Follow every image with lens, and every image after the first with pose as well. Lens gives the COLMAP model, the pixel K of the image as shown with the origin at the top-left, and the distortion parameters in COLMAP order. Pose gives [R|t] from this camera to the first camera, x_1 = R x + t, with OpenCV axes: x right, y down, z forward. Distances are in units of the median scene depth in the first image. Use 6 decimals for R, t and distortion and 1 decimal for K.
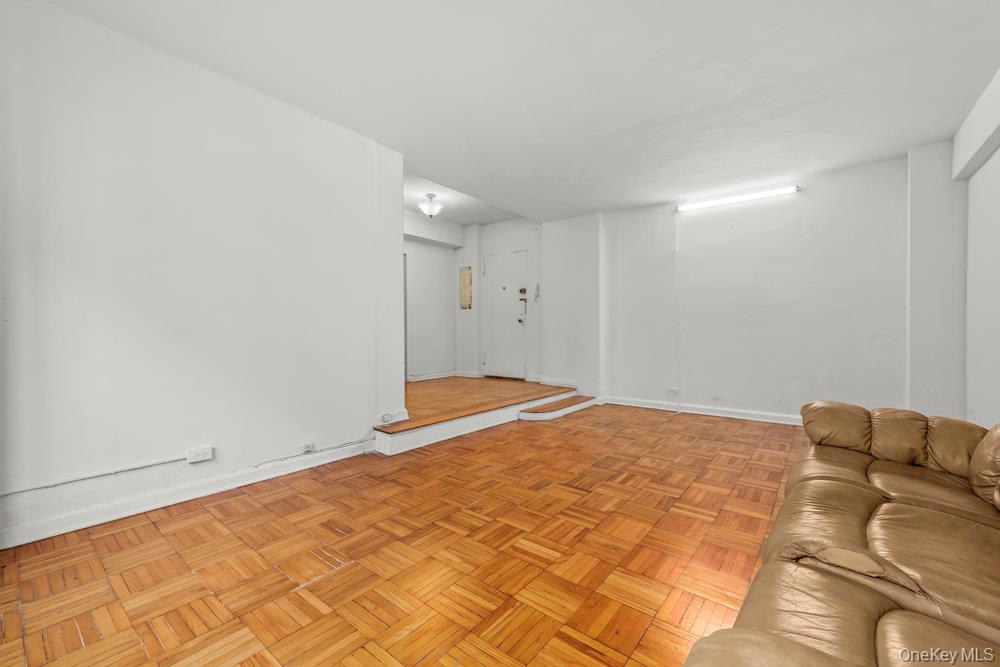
lens RADIAL K [[411.2, 0, 500.0], [0, 411.2, 333.5], [0, 0, 1]] dist [0.011160, -0.000006]
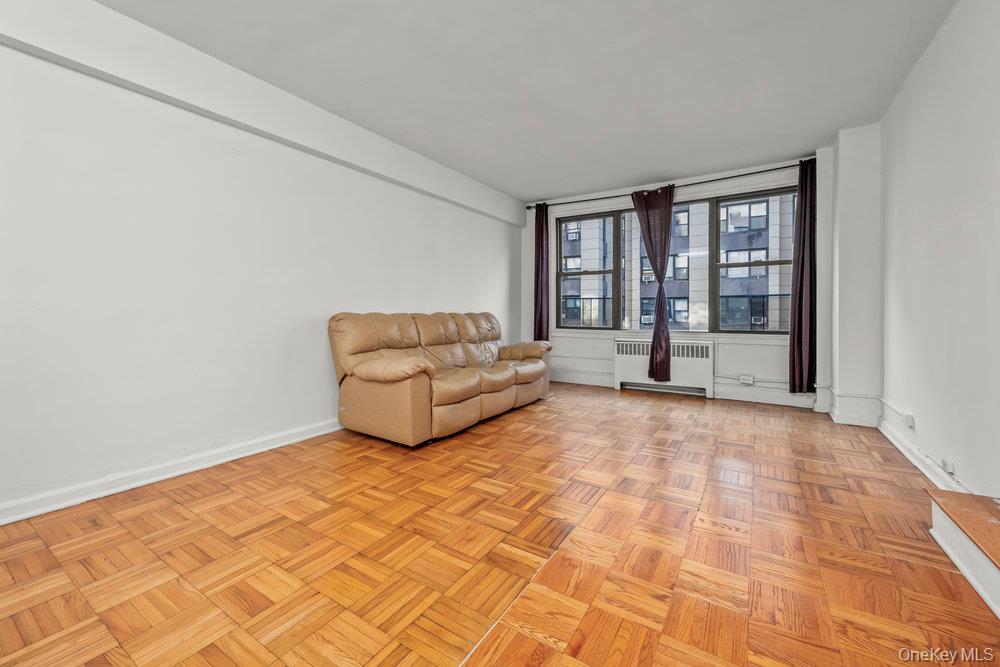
lens RADIAL K [[401.2, 0, 499.7], [0, 401.2, 315.7], [0, 0, 1]] dist [0.000639, 0.000210]
pose [[-0.995465, 0.001670, -0.095119, 0.416492], [0.000361, 0.999905, 0.013772, -0.005256], [0.095133, 0.013676, -0.995371, 1.686489]]
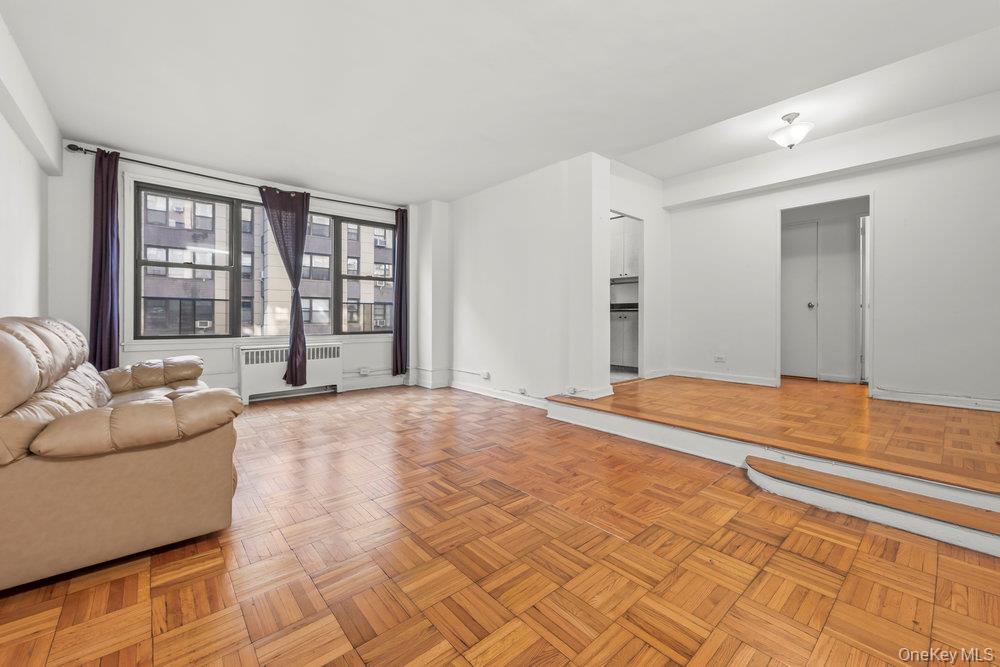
lens RADIAL K [[401.2, 0, 499.7], [0, 401.2, 315.7], [0, 0, 1]] dist [0.000639, 0.000210]
pose [[-0.184125, -0.002251, -0.982900, 1.068036], [-0.007134, 0.999974, -0.000954, -0.004865], [0.982877, 0.006836, -0.184136, 1.227757]]
